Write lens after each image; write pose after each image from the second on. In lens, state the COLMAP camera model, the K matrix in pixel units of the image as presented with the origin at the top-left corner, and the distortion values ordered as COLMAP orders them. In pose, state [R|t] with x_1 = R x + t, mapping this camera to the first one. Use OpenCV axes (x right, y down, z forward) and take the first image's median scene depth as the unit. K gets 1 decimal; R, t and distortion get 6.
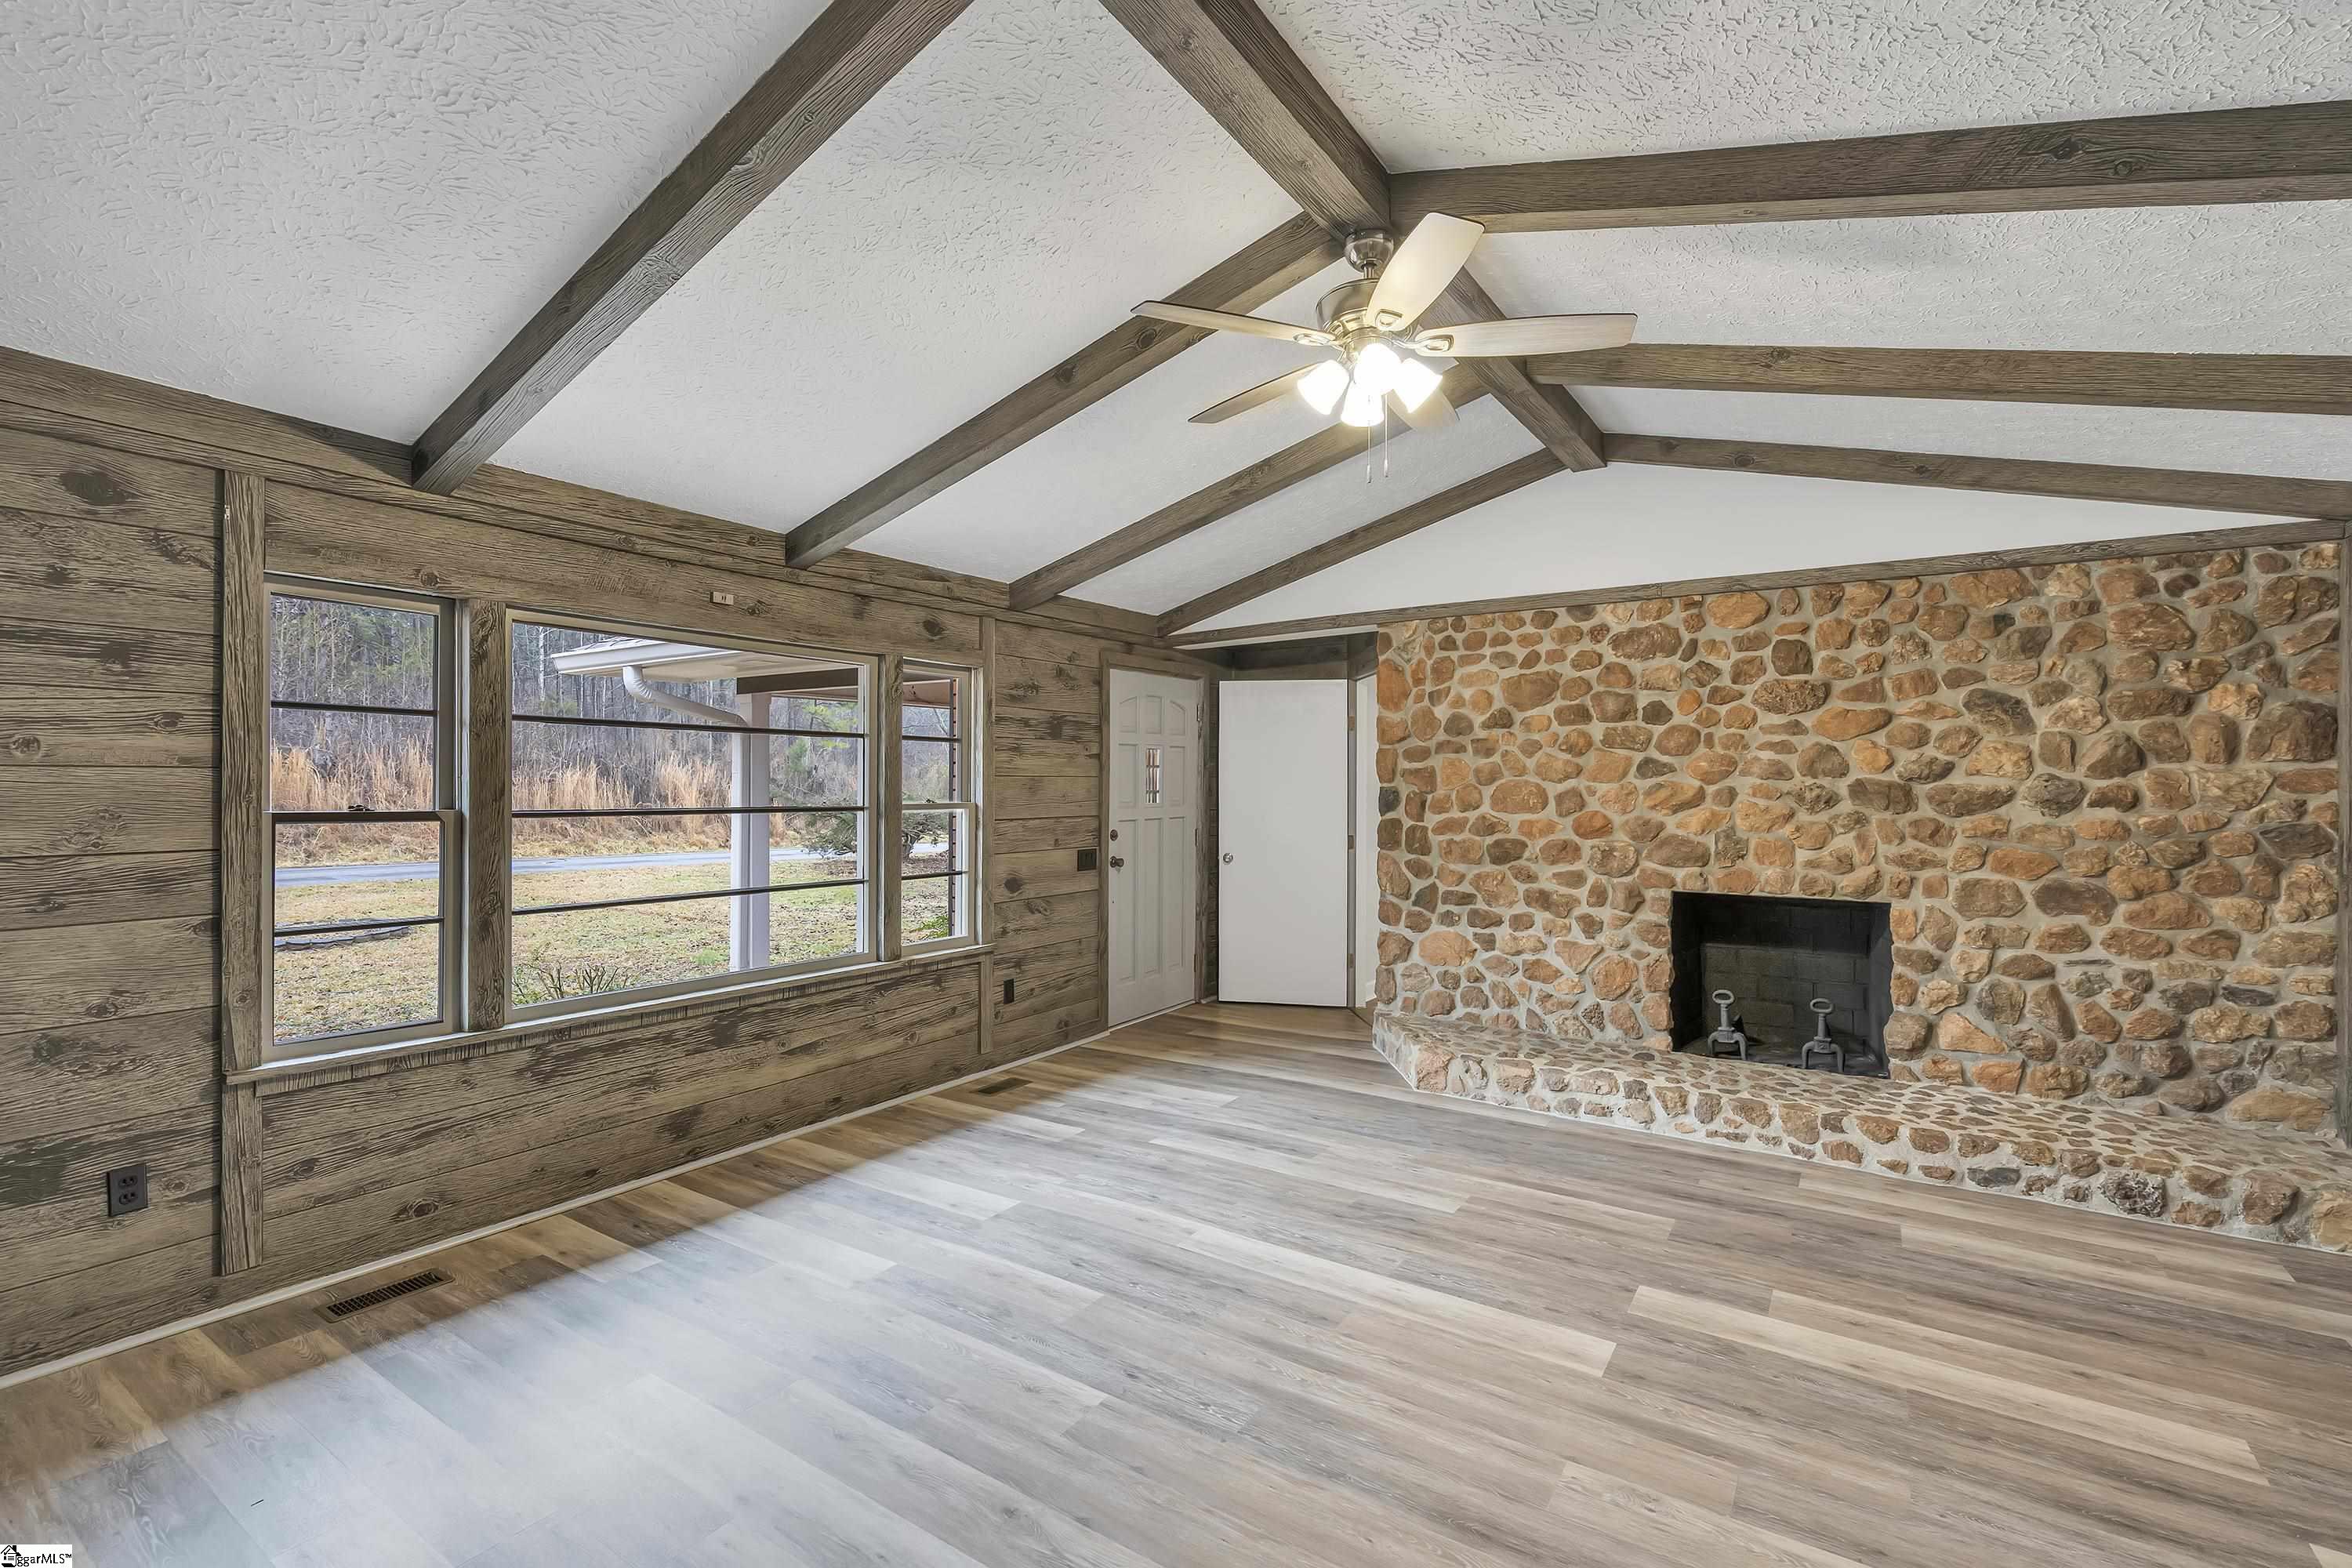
lens RADIAL K [[1070.2, 0, 1165.7], [0, 1070.2, 785.5], [0, 0, 1]] dist [-0.000794, 0.000212]
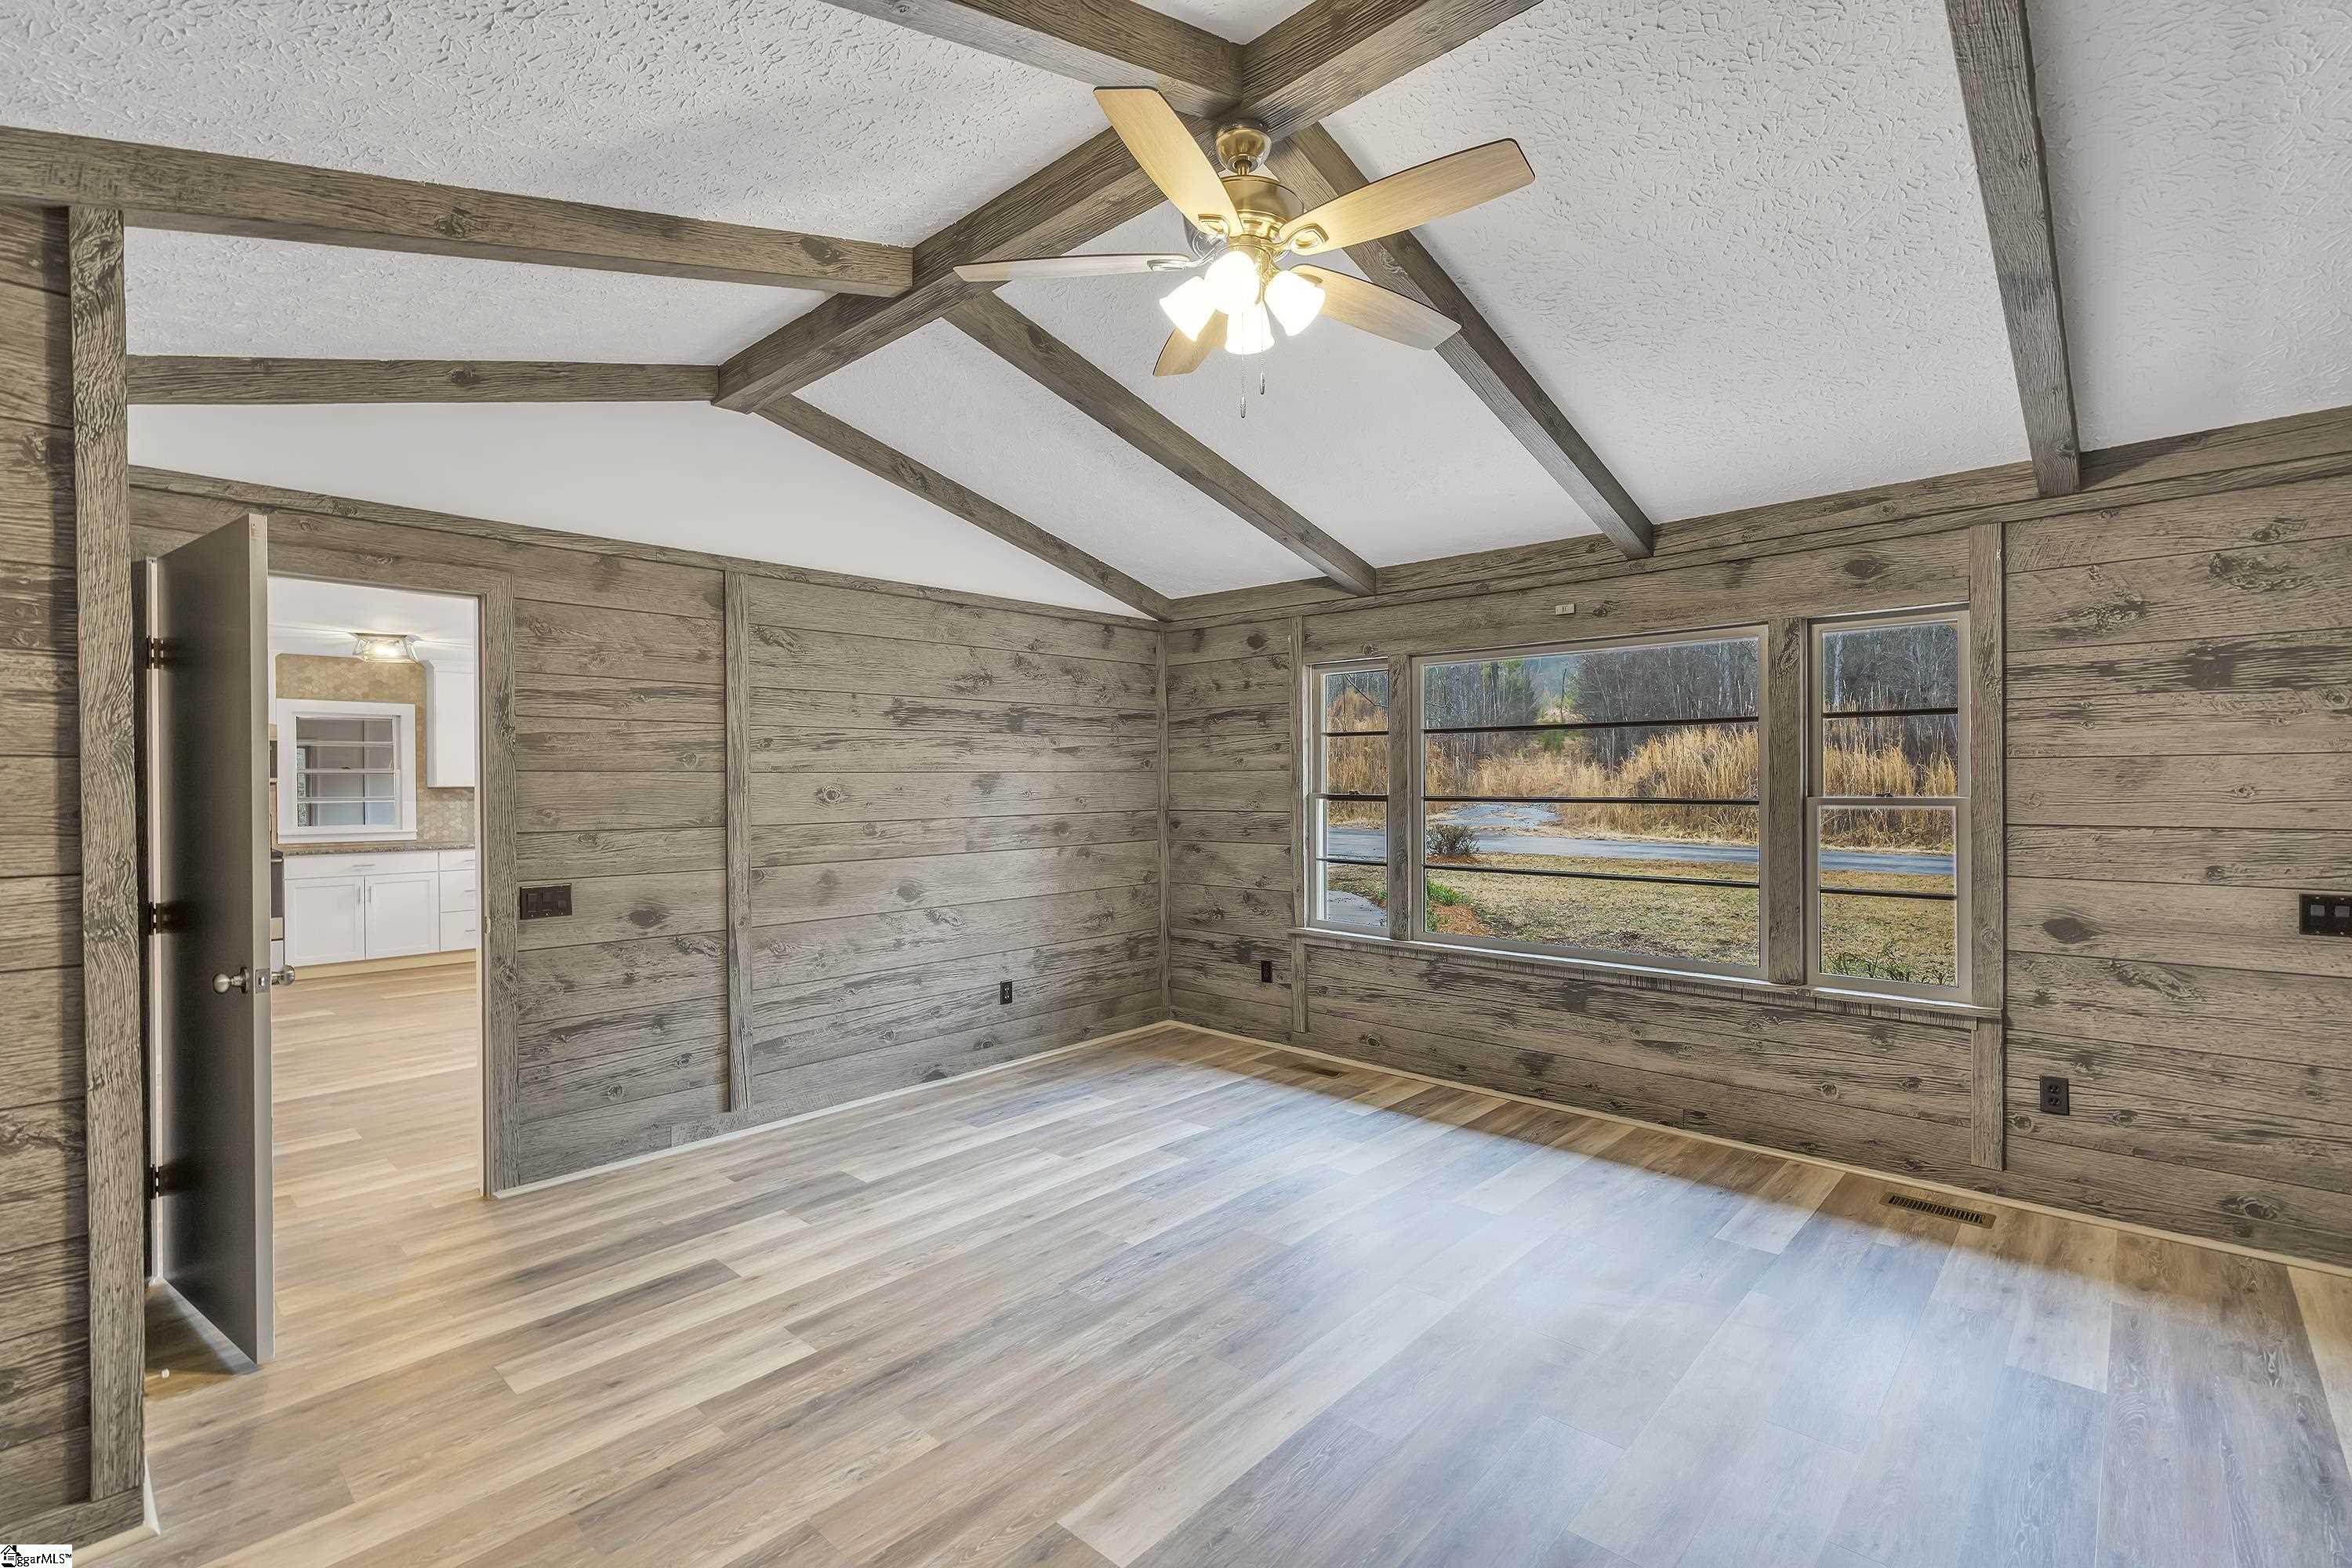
lens RADIAL K [[1070.2, 0, 1184.4], [0, 1070.2, 786.5], [0, 0, 1]] dist [-0.000794, 0.000212]
pose [[-0.162789, 0.002624, -0.986657, 0.717725], [0.004500, 0.999988, 0.001917, 0.005876], [0.986651, -0.004127, -0.162799, 0.751401]]
